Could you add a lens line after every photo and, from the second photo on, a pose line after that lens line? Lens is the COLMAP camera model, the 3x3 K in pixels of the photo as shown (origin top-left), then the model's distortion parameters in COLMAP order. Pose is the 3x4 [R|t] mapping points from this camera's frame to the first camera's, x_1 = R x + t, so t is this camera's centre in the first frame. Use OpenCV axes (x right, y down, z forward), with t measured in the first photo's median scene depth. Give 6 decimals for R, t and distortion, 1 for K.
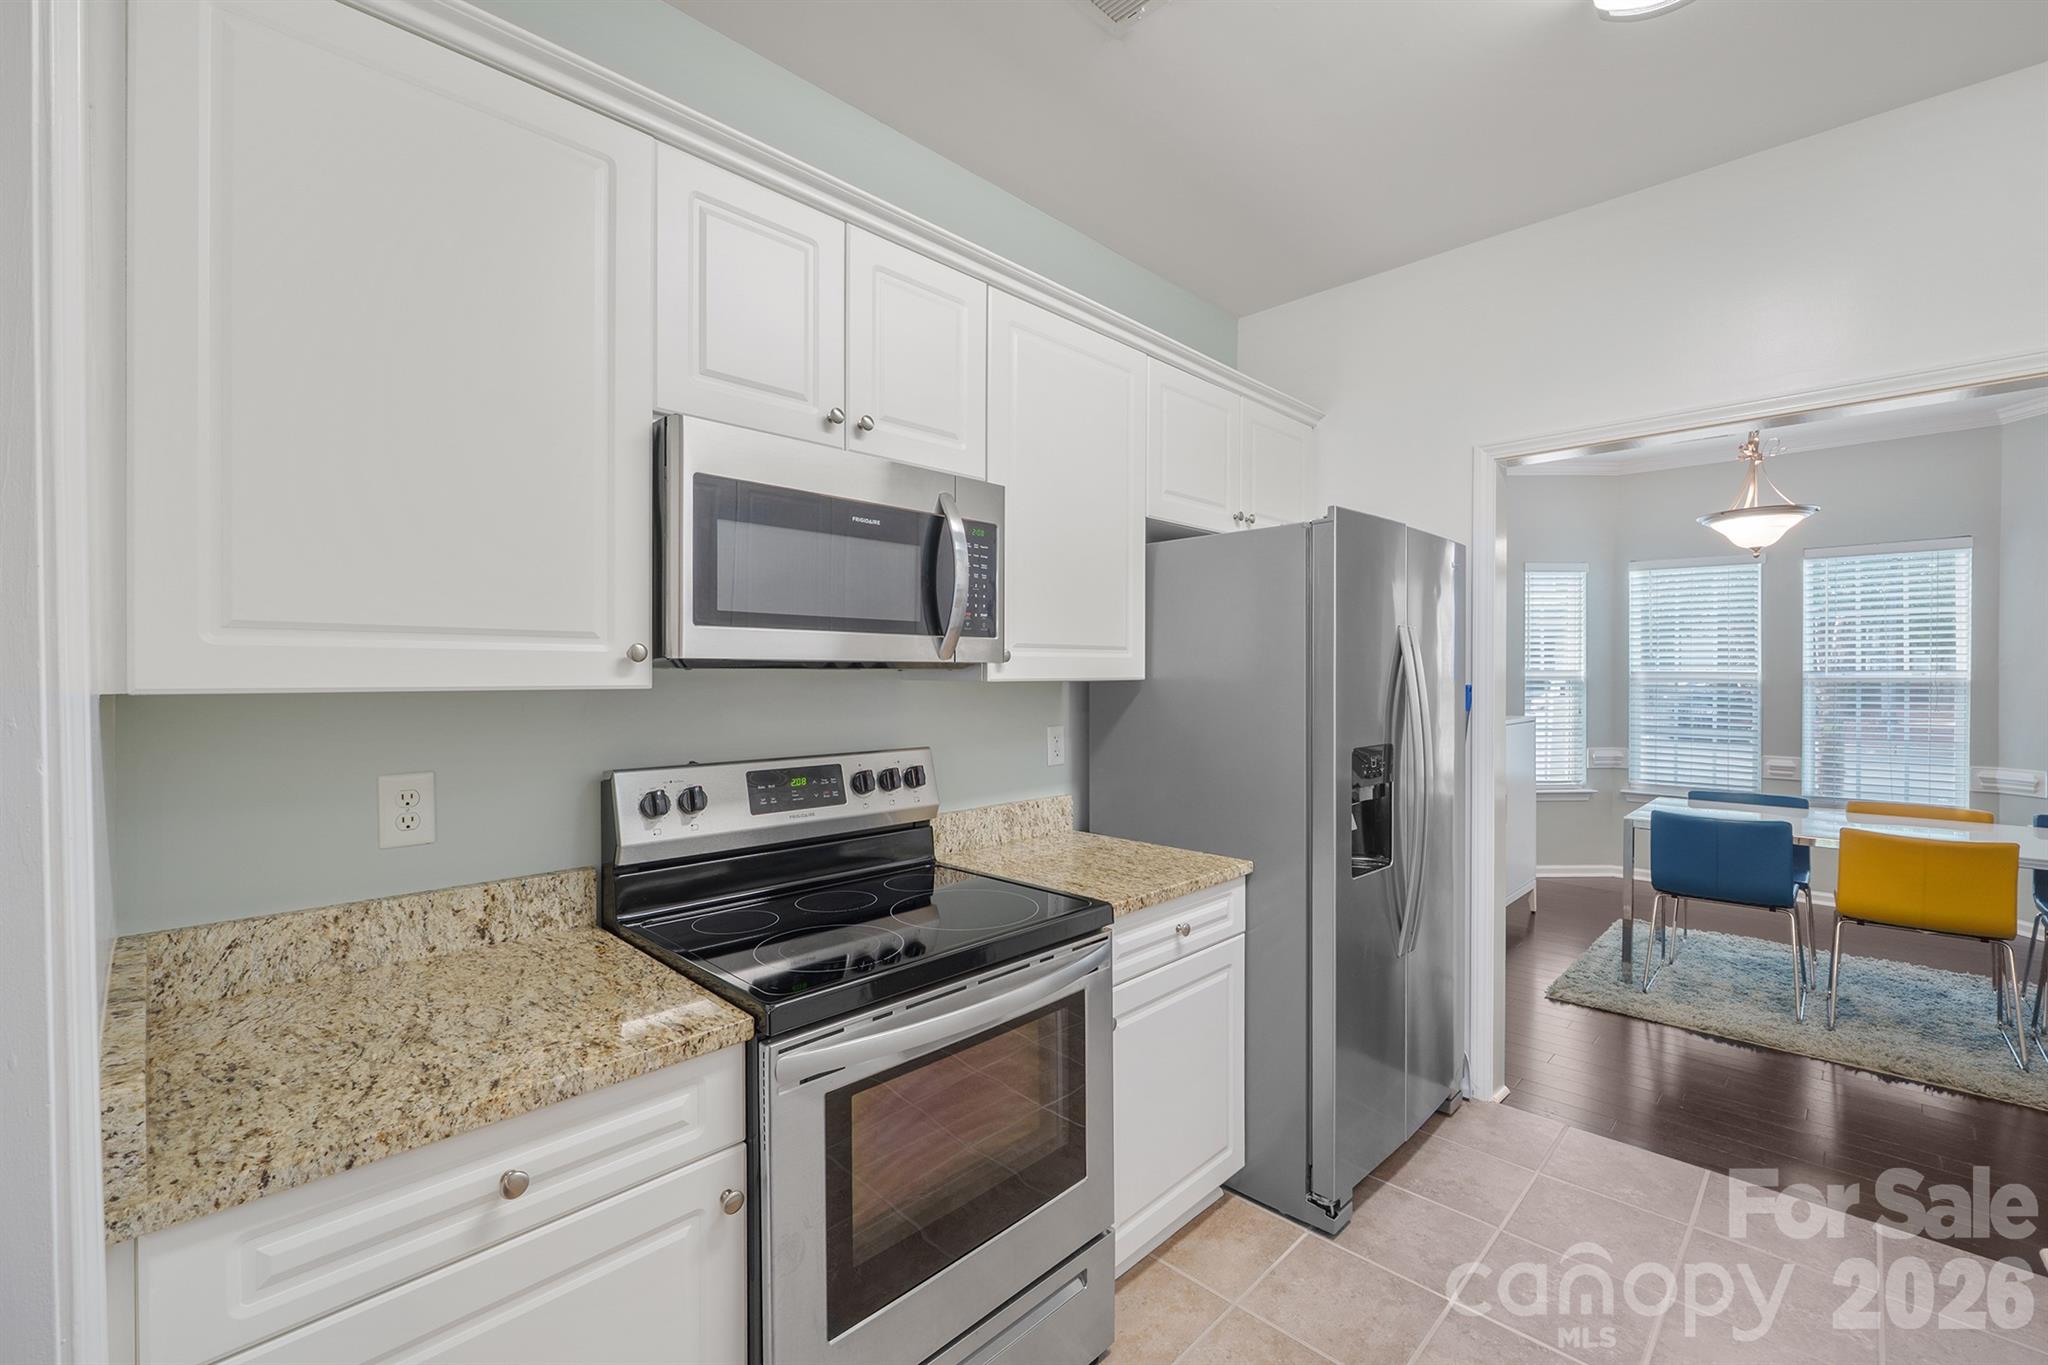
lens RADIAL K [[856.9, 0, 1041.3], [0, 856.9, 678.1], [0, 0, 1]] dist [-0.005480, -0.000256]
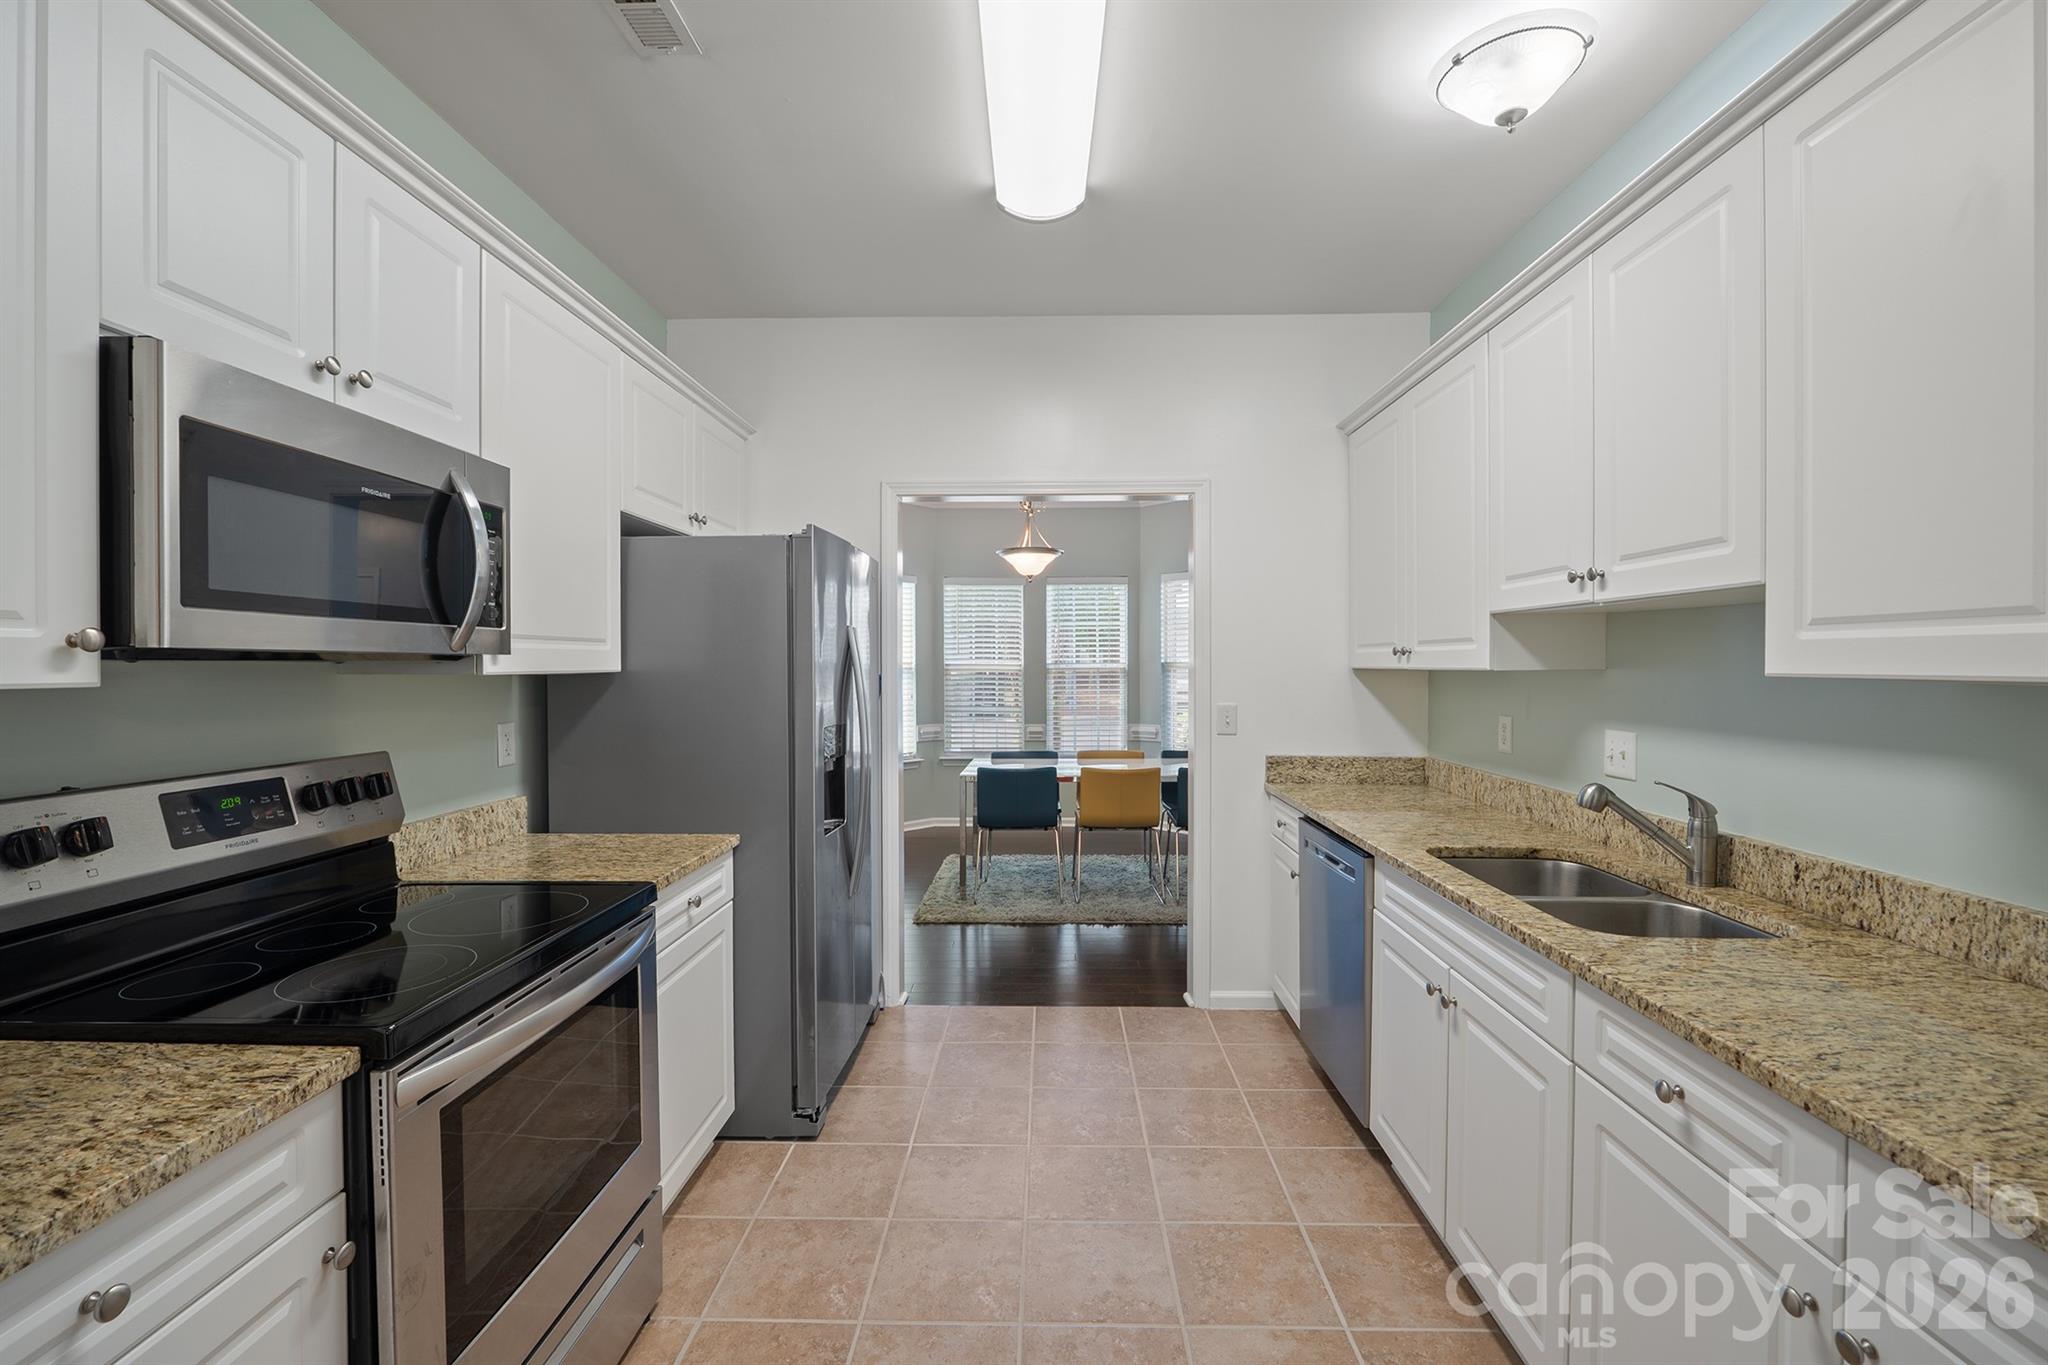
lens RADIAL K [[856.9, 0, 1032.3], [0, 856.9, 674.9], [0, 0, 1]] dist [-0.005480, -0.000256]
pose [[0.734491, -0.009801, 0.678548, -0.253523], [0.006653, 0.999952, 0.007242, 0.001346], [-0.678586, -0.000805, 0.734520, -0.085431]]
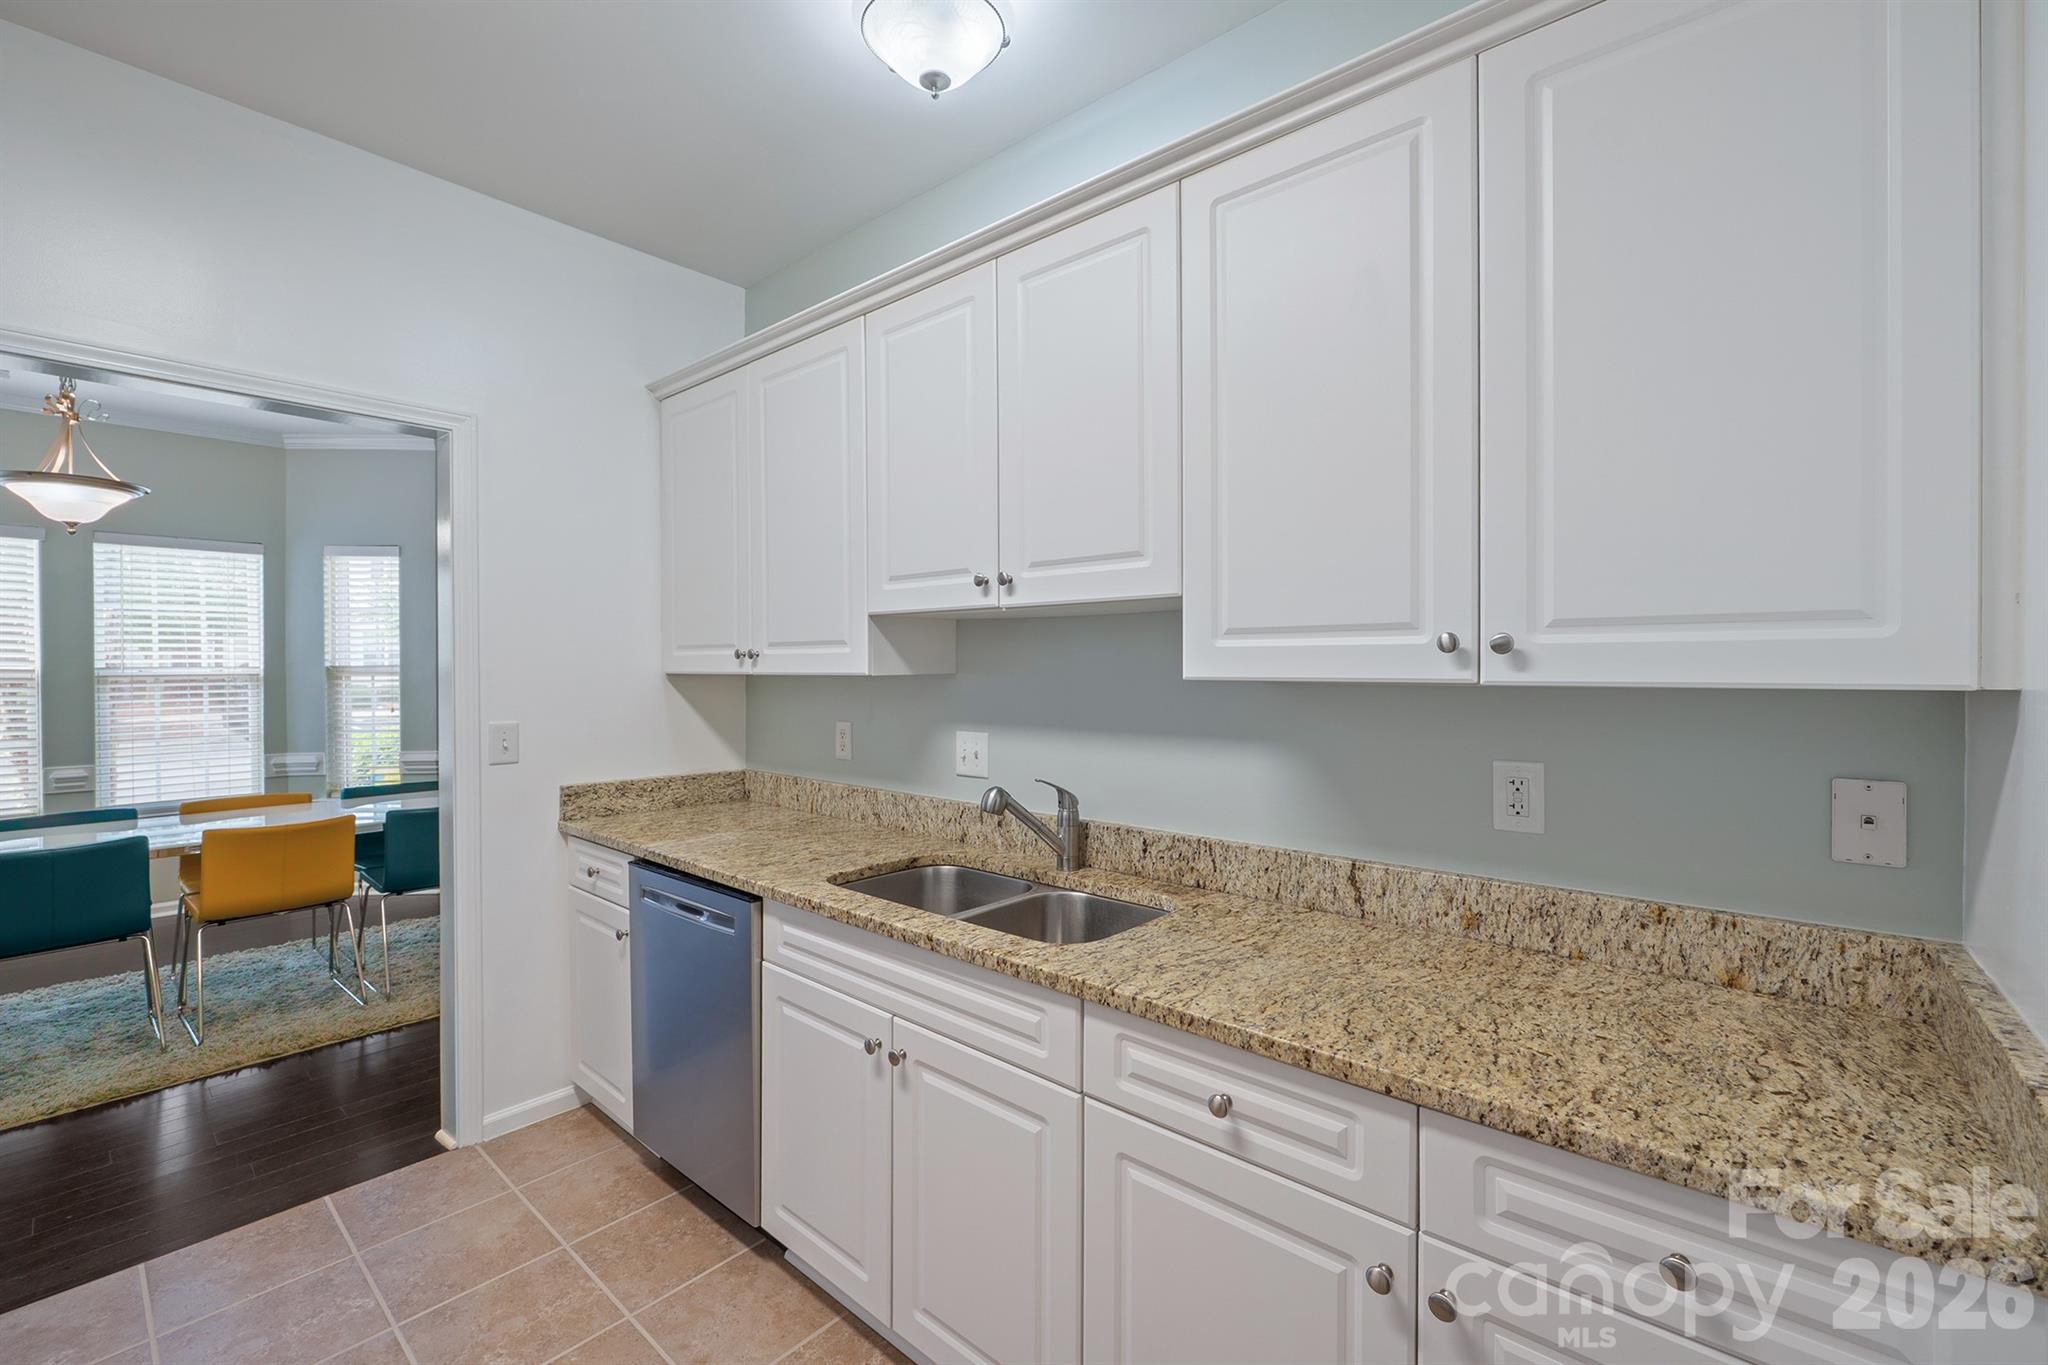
lens RADIAL K [[856.9, 0, 1013.2], [0, 856.9, 671.6], [0, 0, 1]] dist [-0.005480, -0.000256]
pose [[-0.043018, -0.007563, 0.999046, -0.104295], [0.010383, 0.999914, 0.008017, -0.003728], [-0.999020, 0.010718, -0.042936, 0.214774]]
